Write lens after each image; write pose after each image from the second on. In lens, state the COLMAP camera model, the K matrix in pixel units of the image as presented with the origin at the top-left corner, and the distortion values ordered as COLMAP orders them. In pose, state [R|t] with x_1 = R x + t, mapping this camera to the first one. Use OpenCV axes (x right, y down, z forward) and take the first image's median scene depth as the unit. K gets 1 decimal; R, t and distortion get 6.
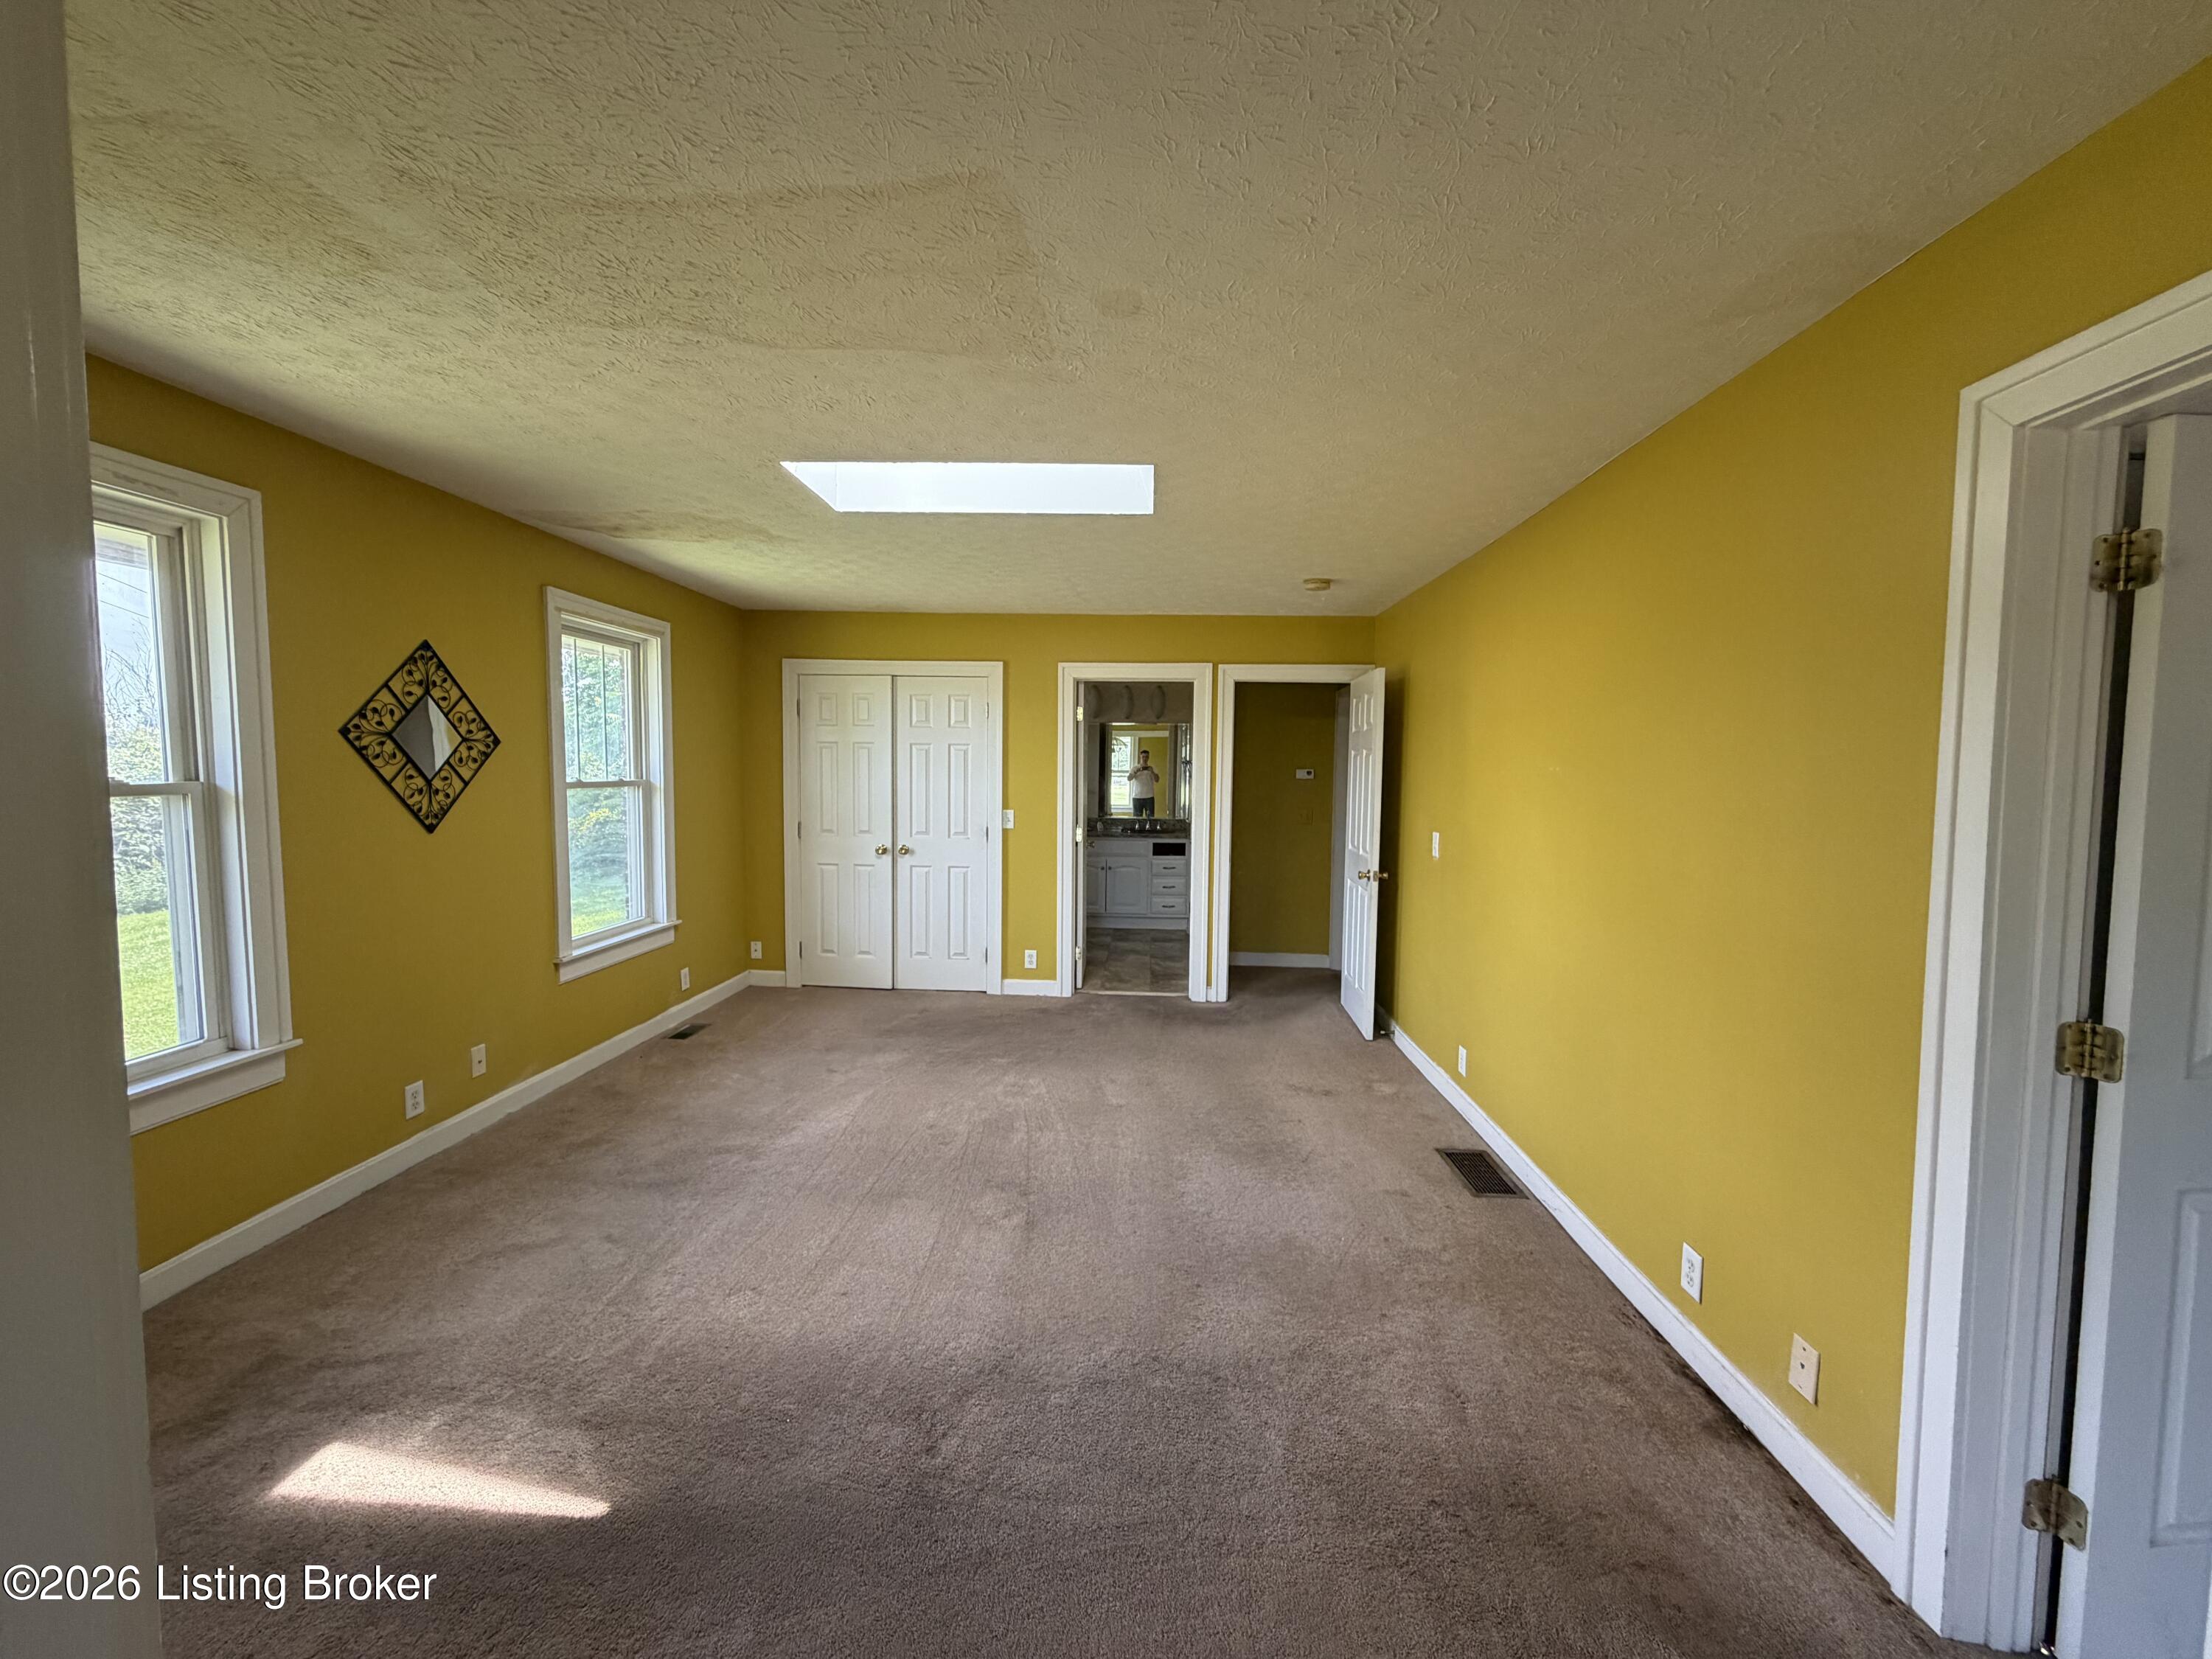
lens RADIAL K [[879.2, 0, 1096.4], [0, 879.2, 823.6], [0, 0, 1]] dist [0.000761, -0.000112]
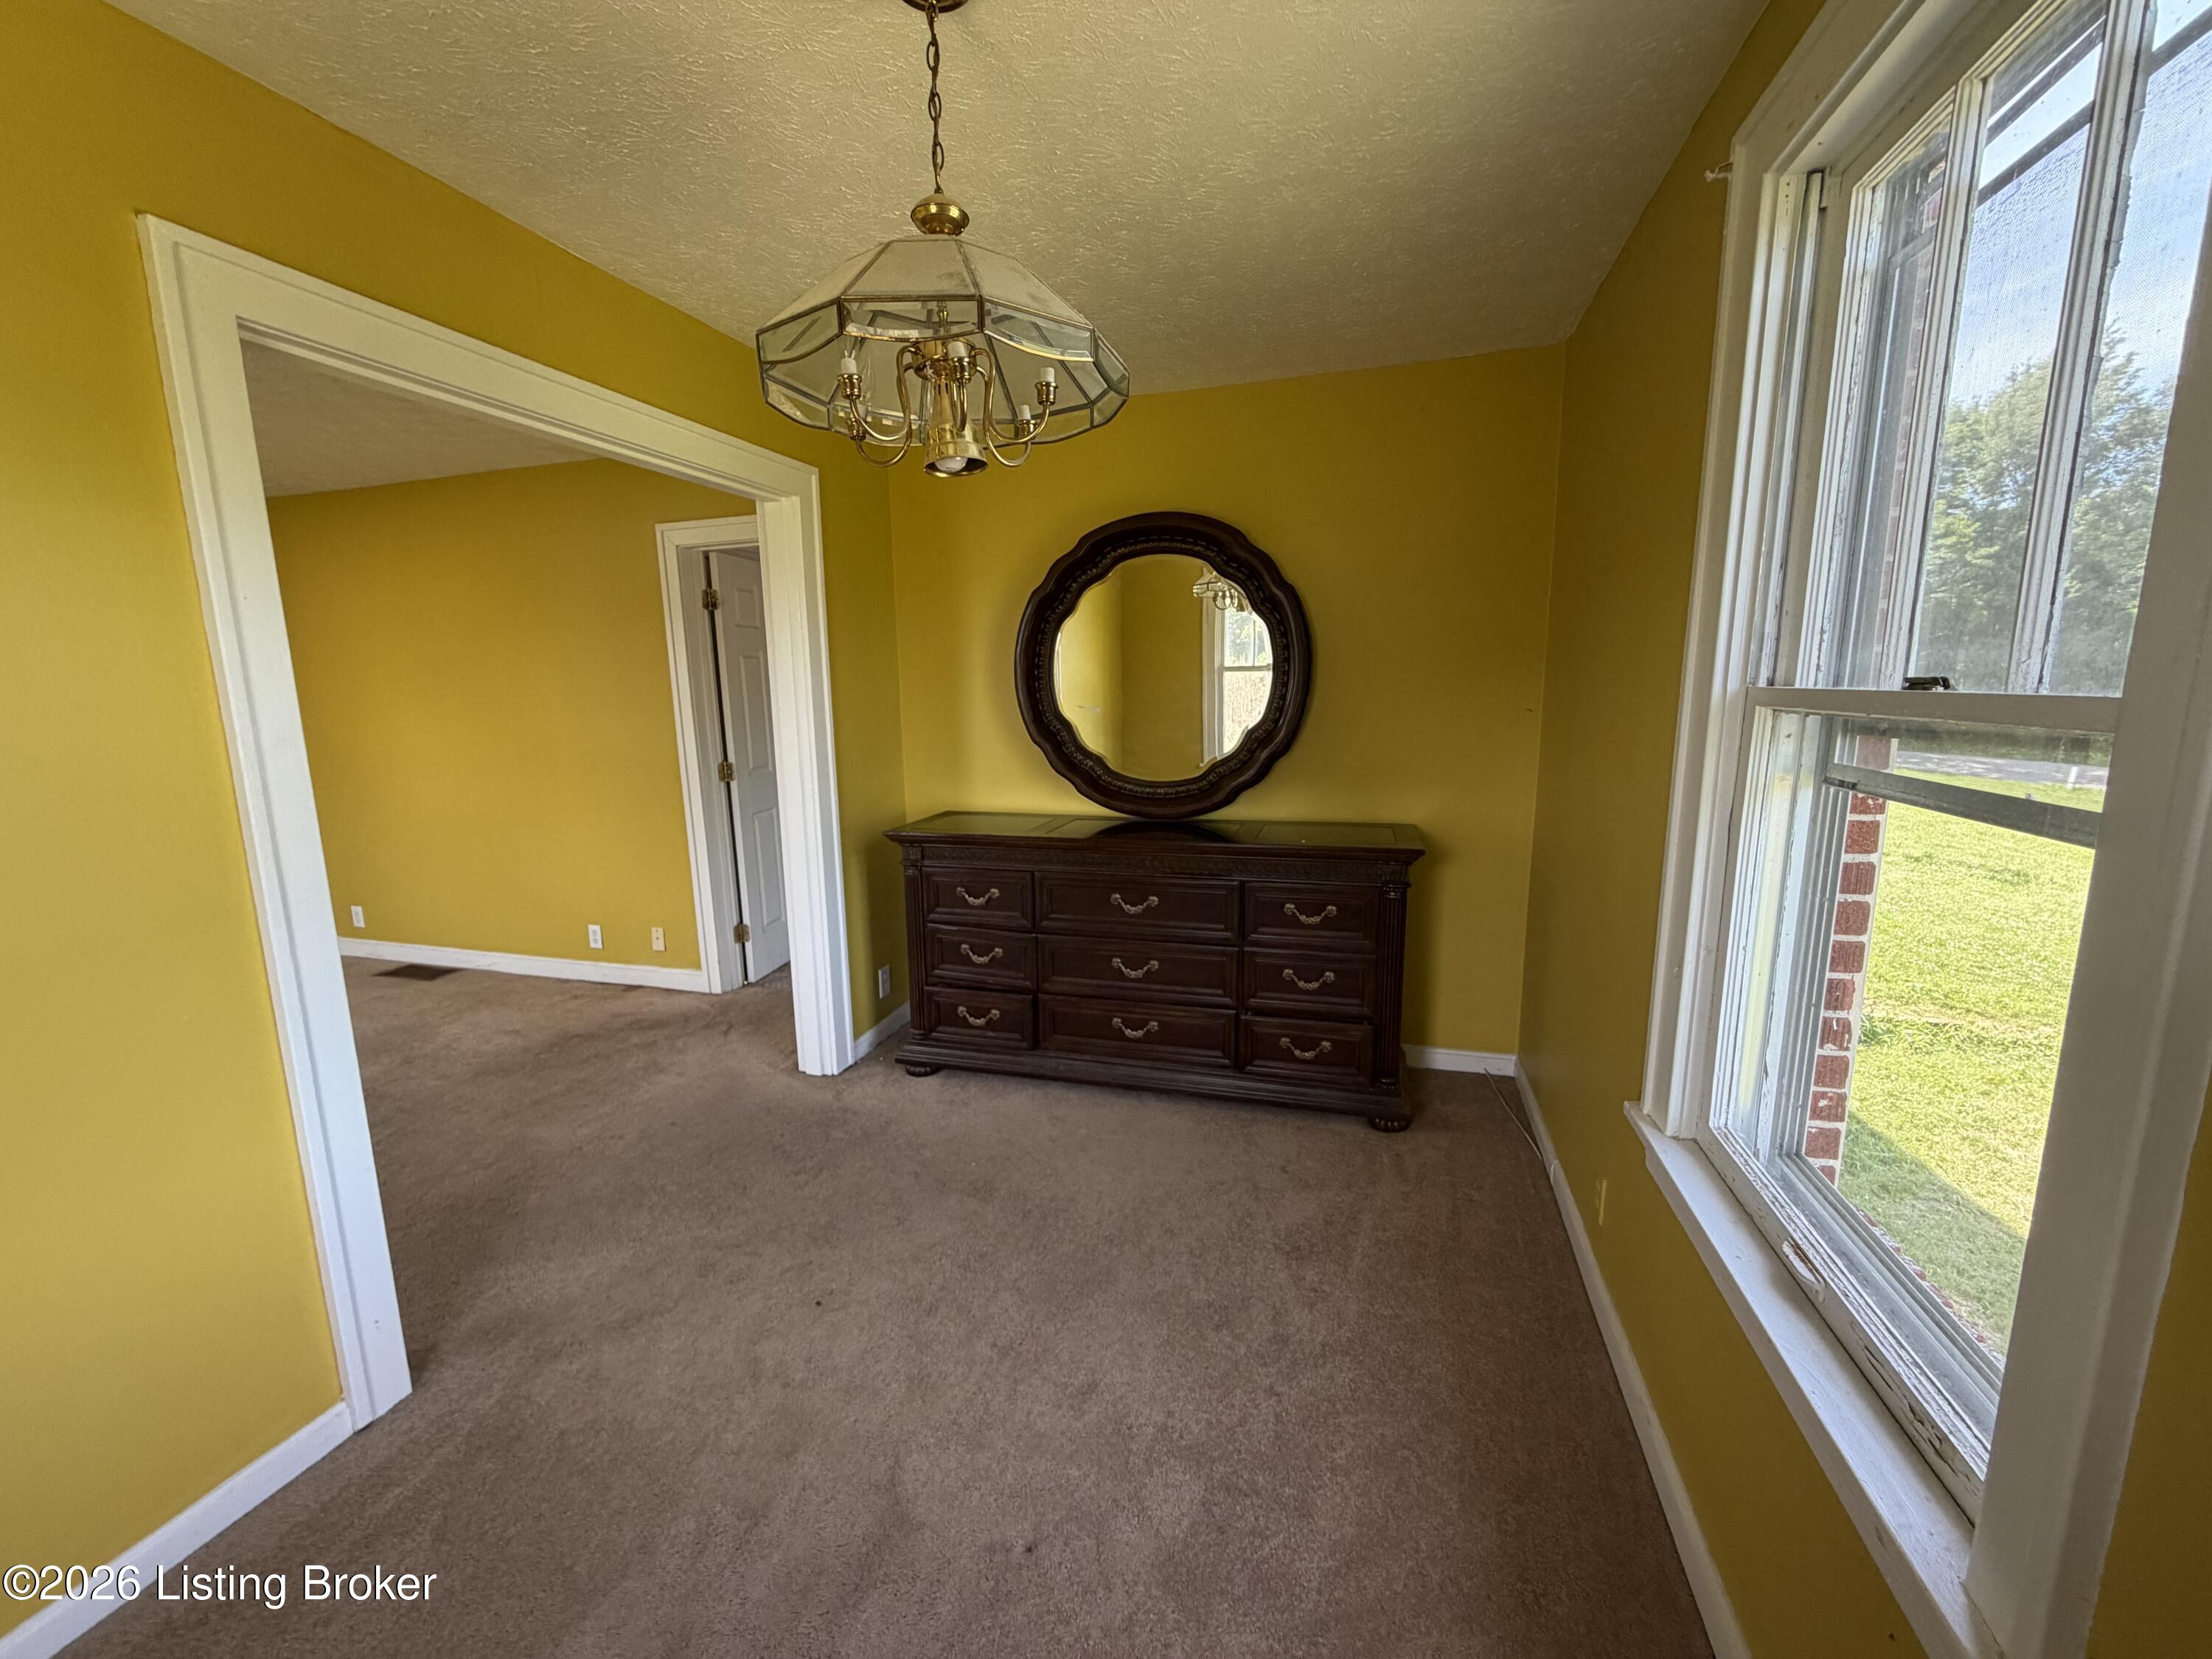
lens RADIAL K [[876.0, 0, 1106.0], [0, 876.0, 829.5], [0, 0, 1]] dist [0.000890, 0.000019]
pose [[0.224544, -0.176360, 0.958372, -0.590851], [0.079071, 0.983541, 0.162465, 0.032877], [-0.971251, 0.039299, 0.234793, -0.375619]]
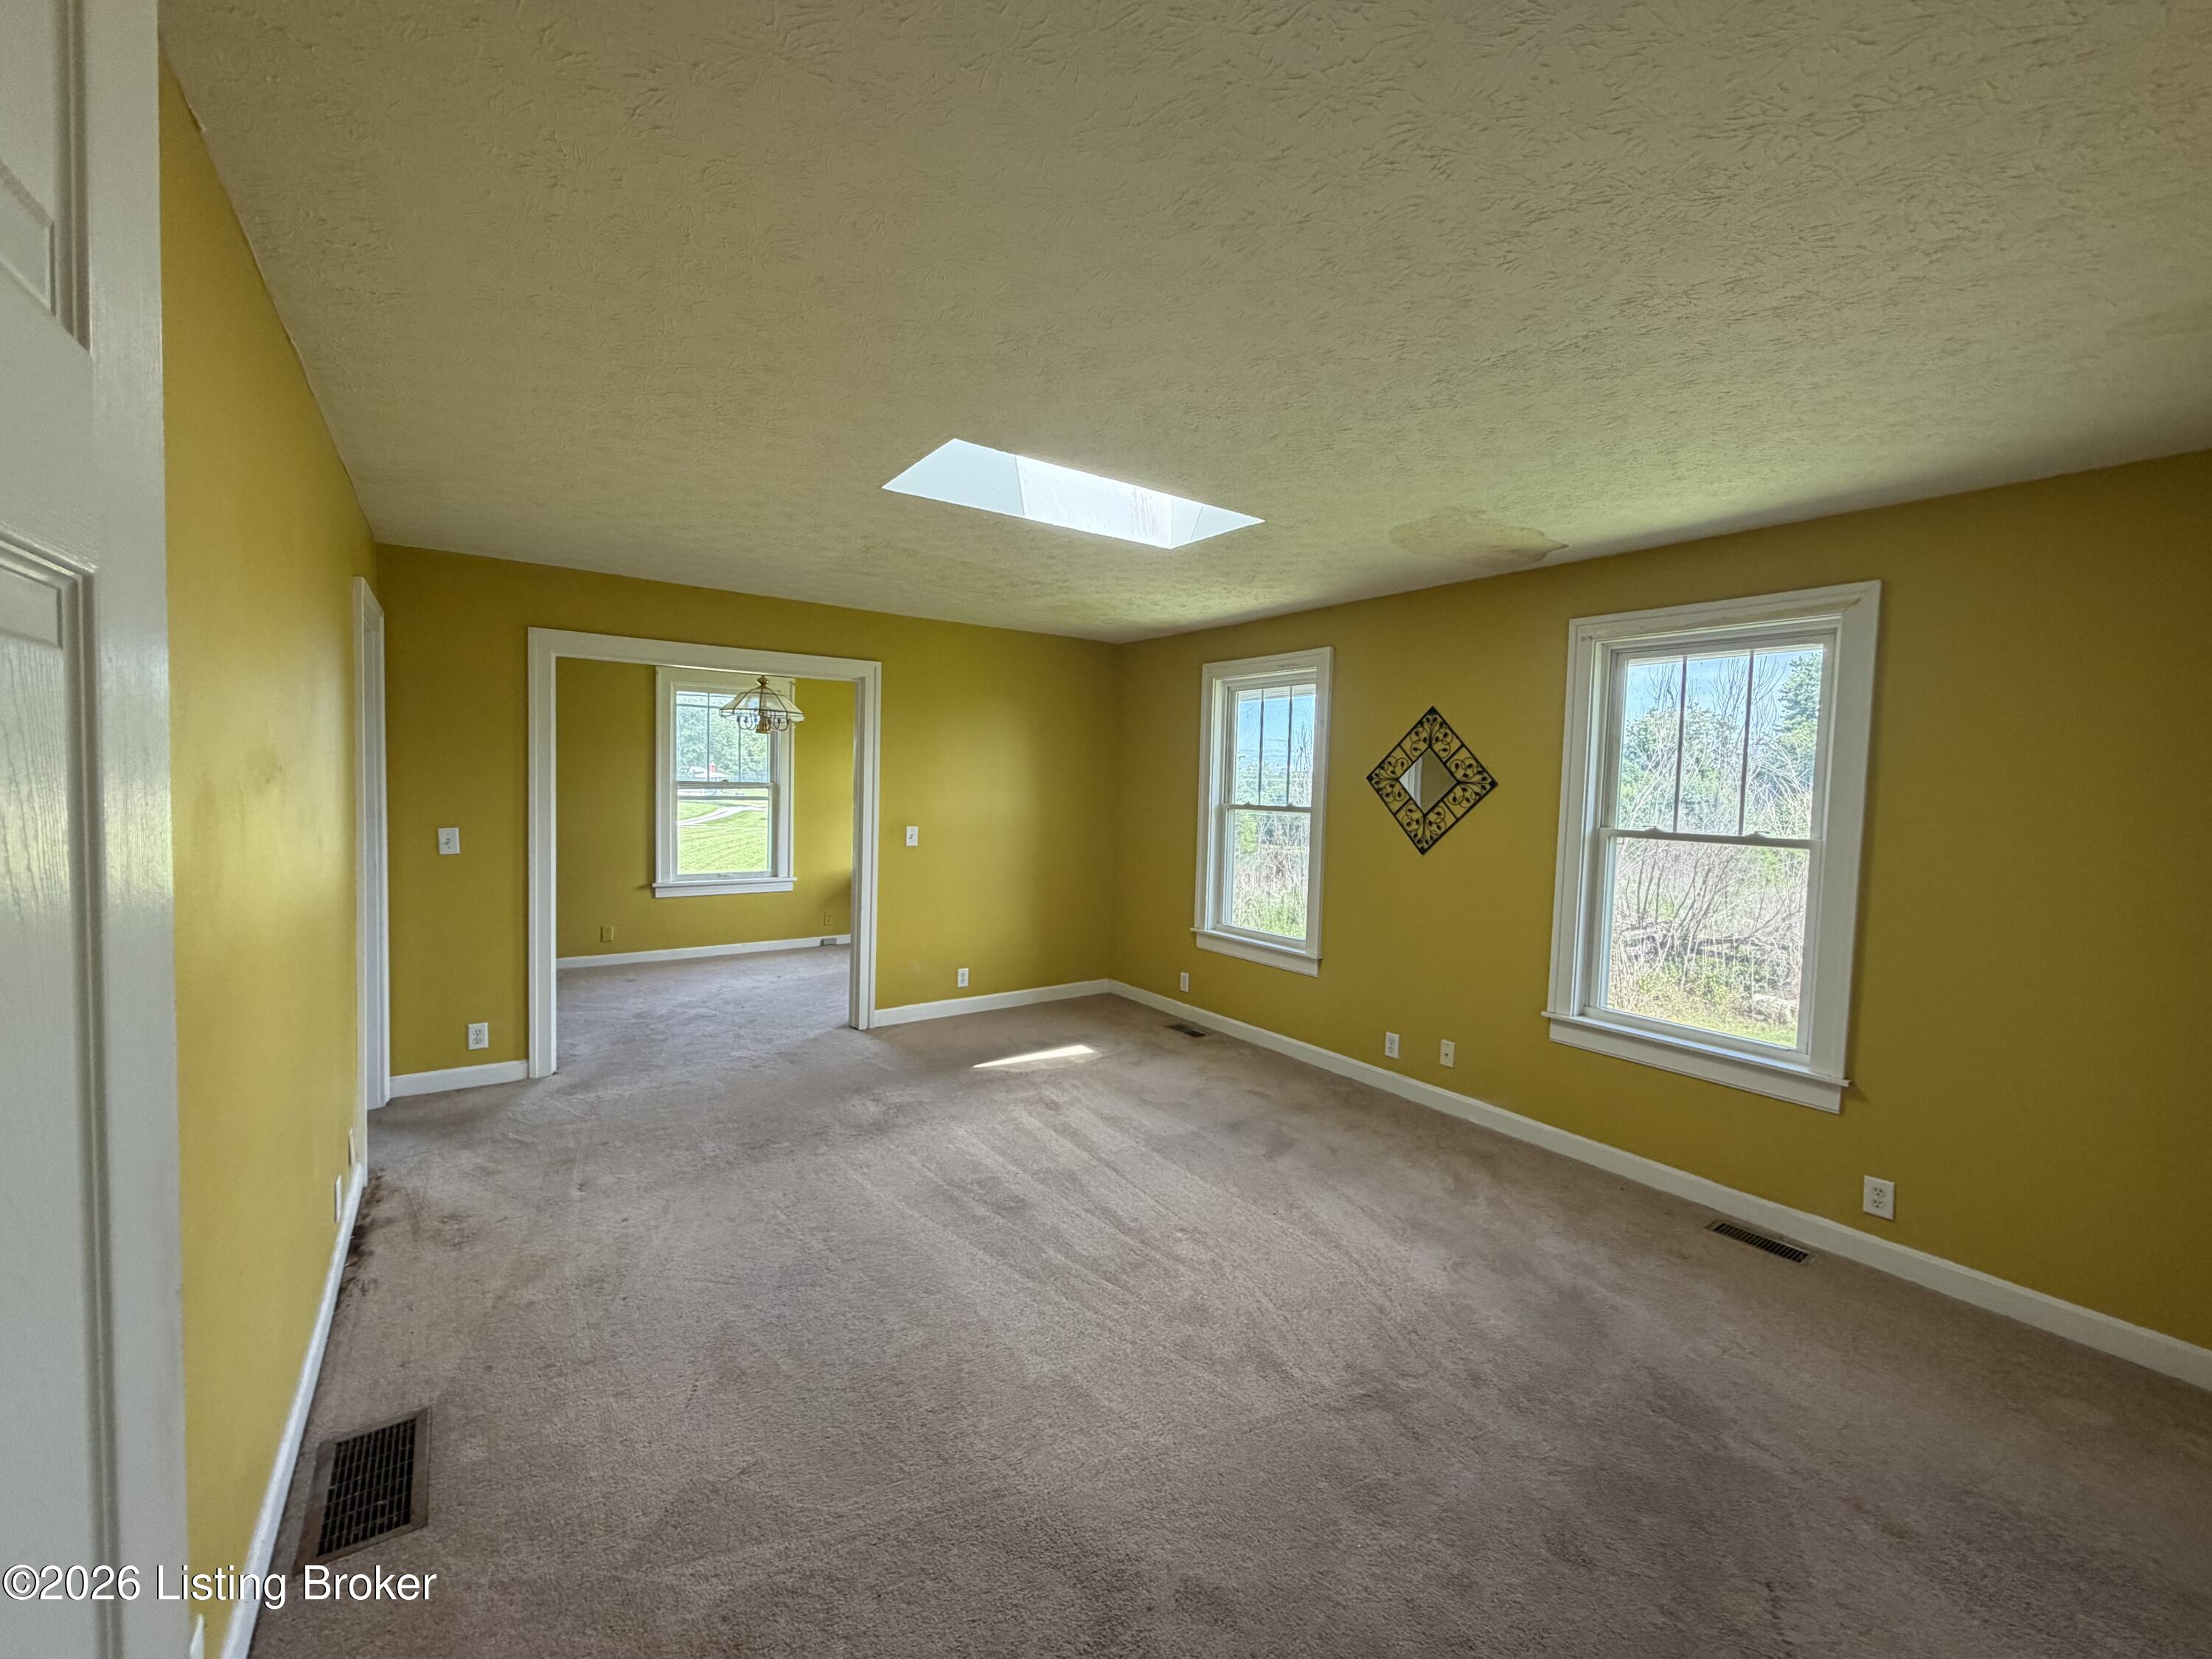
lens RADIAL K [[885.8, 0, 1104.2], [0, 885.8, 824.4], [0, 0, 1]] dist [-0.001176, -0.000506]
pose [[-0.774423, -0.003441, -0.632658, 0.419363], [-0.079455, 0.992597, 0.091861, -0.111576], [0.627659, 0.121407, -0.768964, 1.637738]]
